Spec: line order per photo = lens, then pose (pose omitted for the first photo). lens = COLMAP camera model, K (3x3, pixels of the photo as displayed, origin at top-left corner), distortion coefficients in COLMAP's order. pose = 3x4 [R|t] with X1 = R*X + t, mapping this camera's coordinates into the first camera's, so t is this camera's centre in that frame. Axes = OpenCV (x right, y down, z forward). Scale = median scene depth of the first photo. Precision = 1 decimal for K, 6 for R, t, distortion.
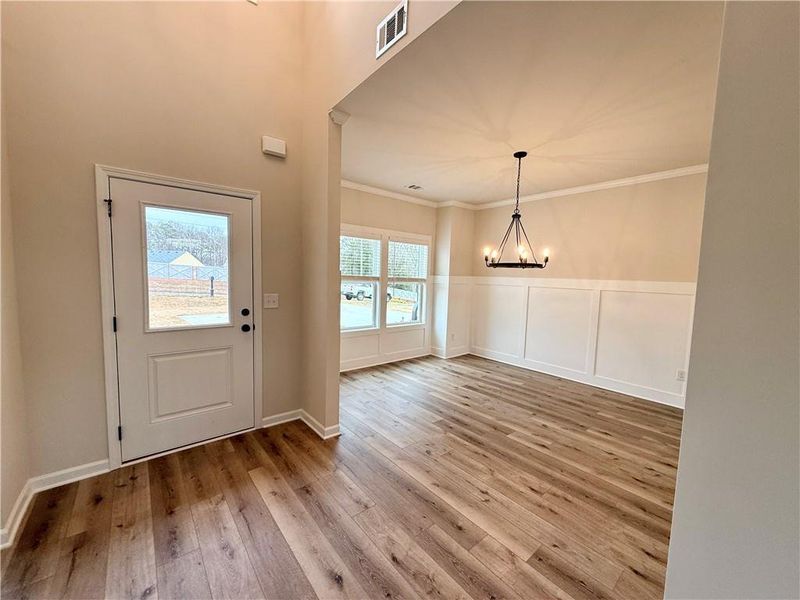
lens RADIAL K [[316.2, 0, 396.9], [0, 316.2, 298.8], [0, 0, 1]] dist [0.001074, 0.000029]
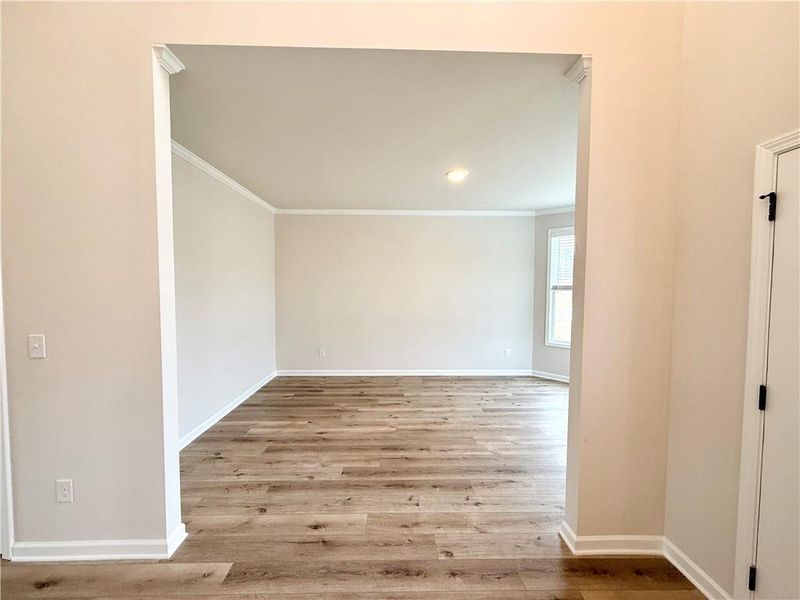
lens RADIAL K [[316.2, 0, 399.9], [0, 316.2, 300.8], [0, 0, 1]] dist [0.001074, 0.000029]
pose [[-0.616367, -0.003790, -0.787450, 0.009989], [-0.089934, 0.993784, 0.065612, -0.067265], [0.782307, 0.111260, -0.612877, 0.681588]]
